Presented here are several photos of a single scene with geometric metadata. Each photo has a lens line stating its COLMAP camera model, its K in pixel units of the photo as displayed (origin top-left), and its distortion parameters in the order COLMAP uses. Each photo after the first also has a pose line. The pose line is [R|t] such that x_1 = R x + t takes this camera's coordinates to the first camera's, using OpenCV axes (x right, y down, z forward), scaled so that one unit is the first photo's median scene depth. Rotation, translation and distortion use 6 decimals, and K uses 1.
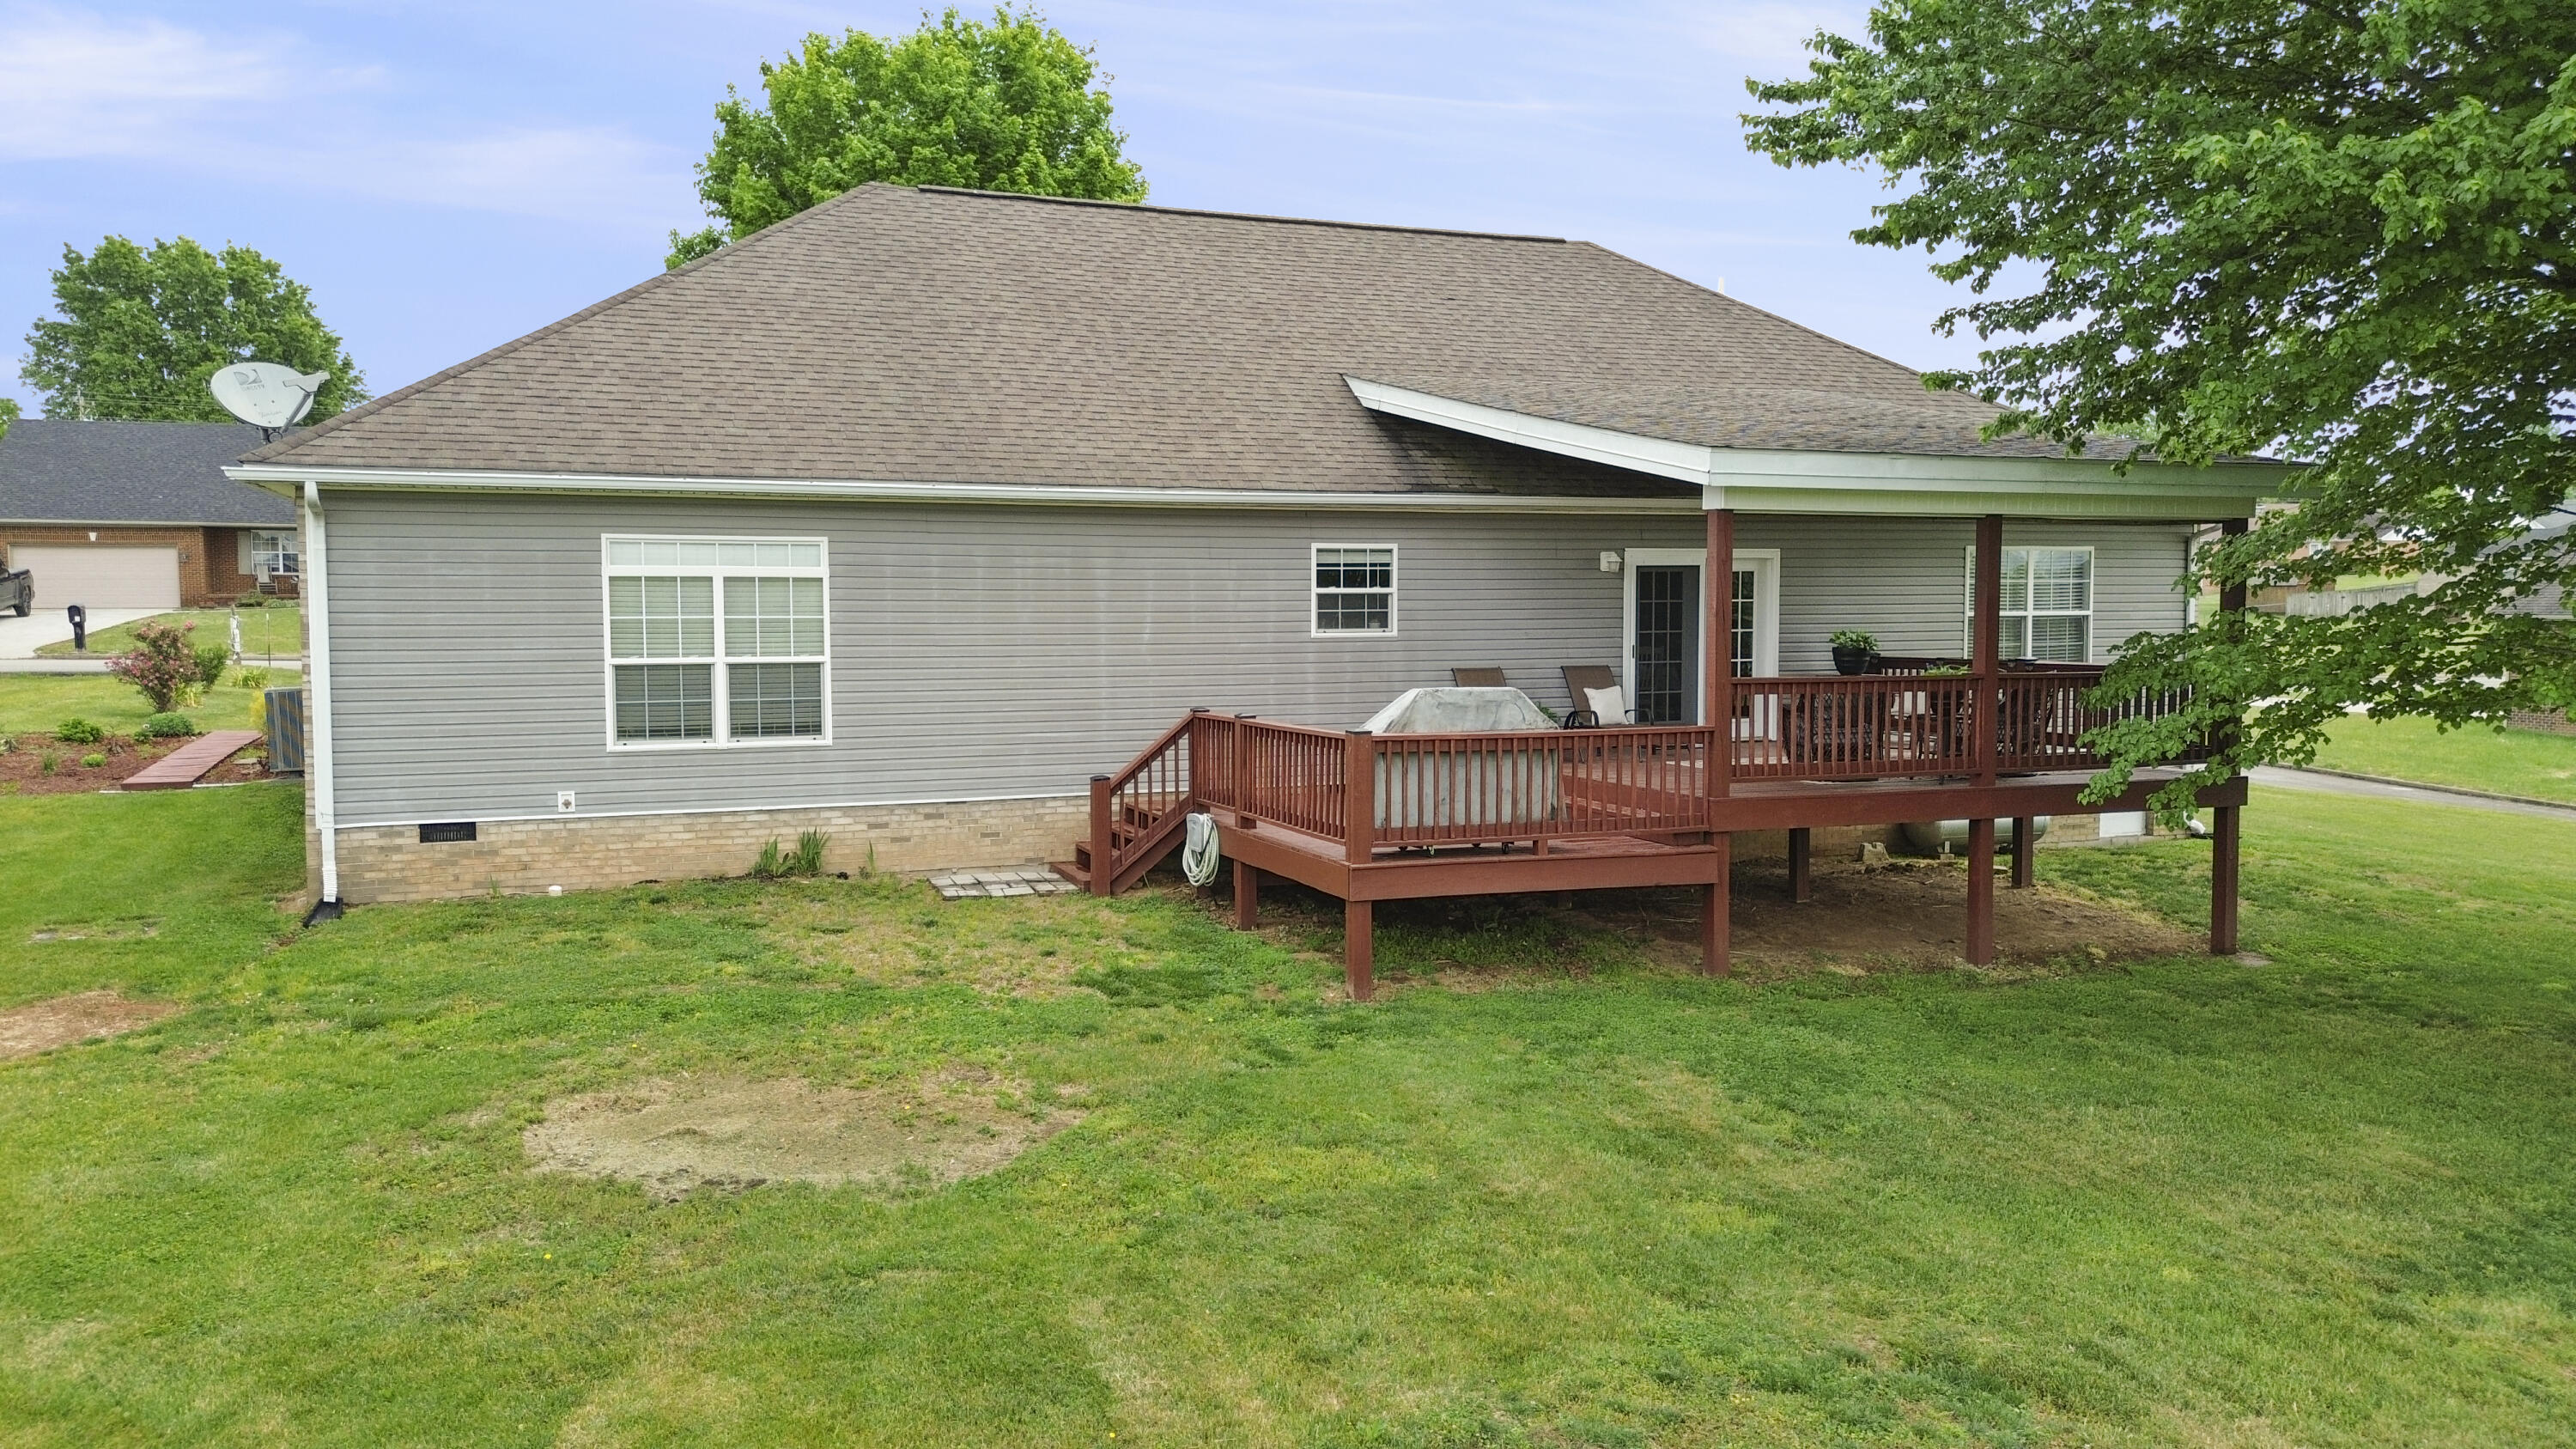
lens RADIAL K [[1831.8, 0, 1290.8], [0, 1831.8, 704.5], [0, 0, 1]] dist [0.074693, -0.076450]
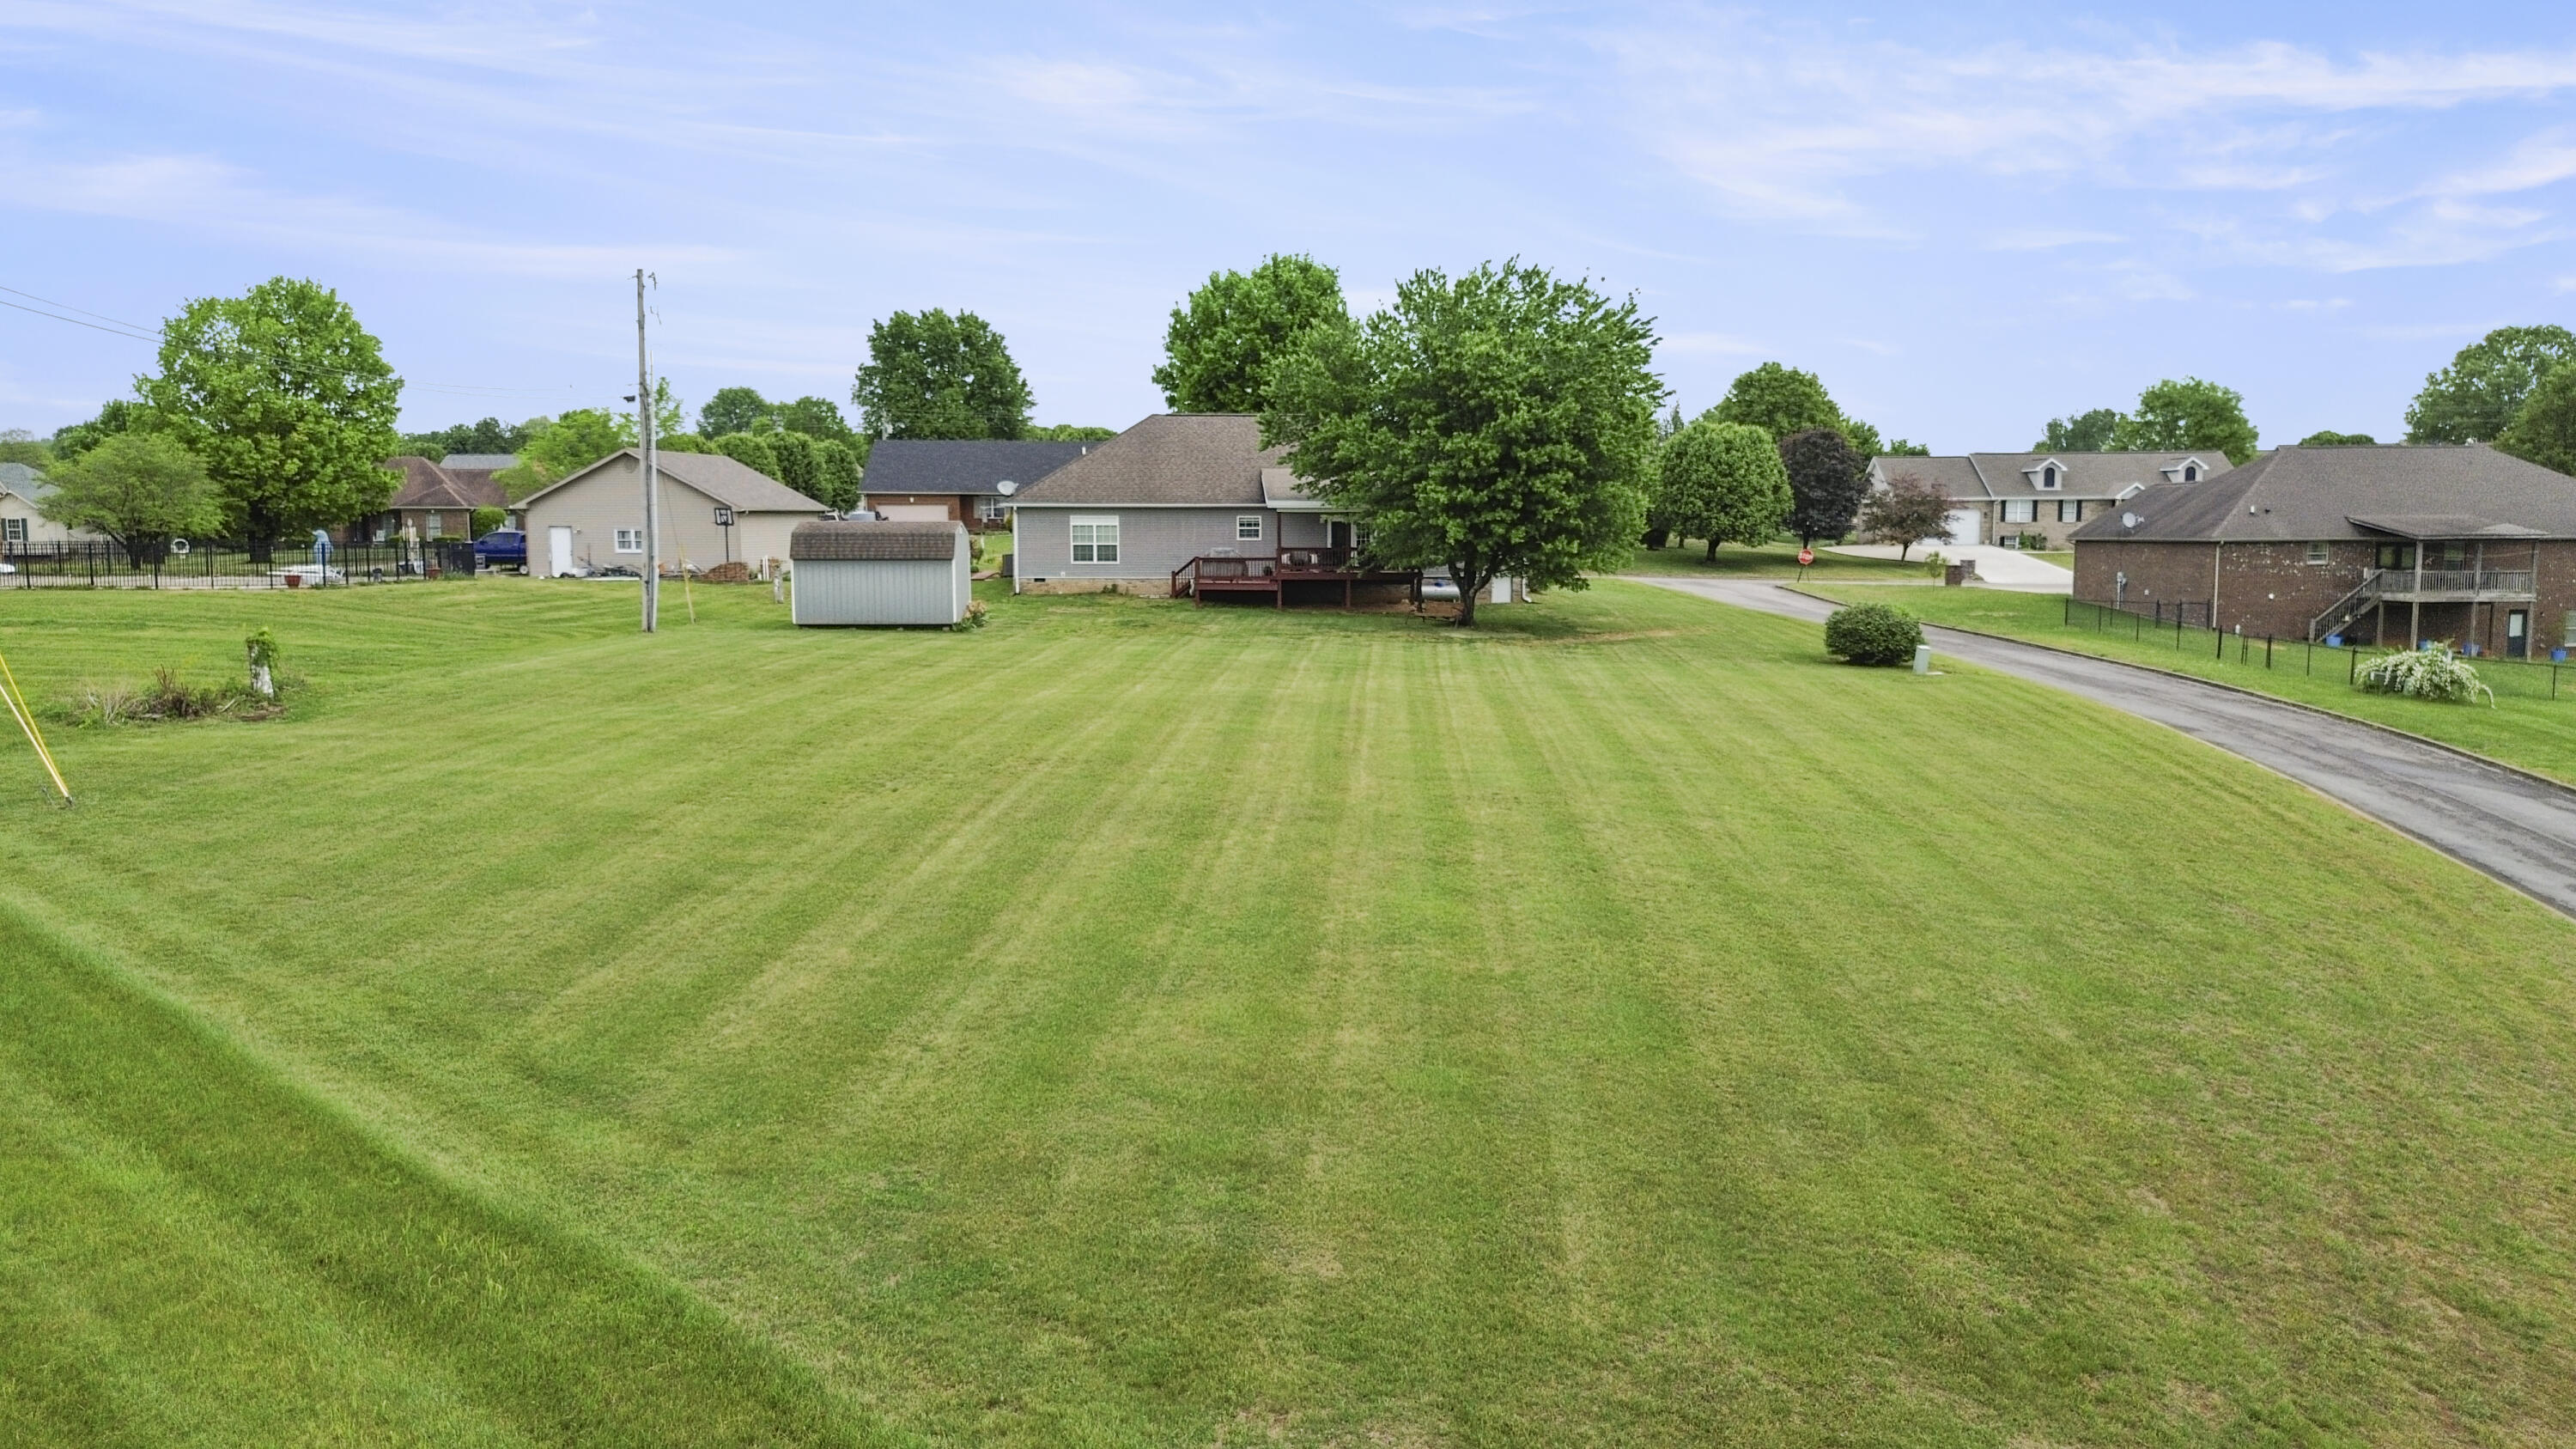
lens RADIAL K [[1831.8, 0, 1290.8], [0, 1831.8, 704.5], [0, 0, 1]] dist [0.074693, -0.076450]
pose [[0.947452, 0.028363, -0.318639, 1.451440], [-0.016128, 0.999030, 0.040972, 0.162245], [0.319492, -0.033680, 0.946990, -2.846364]]
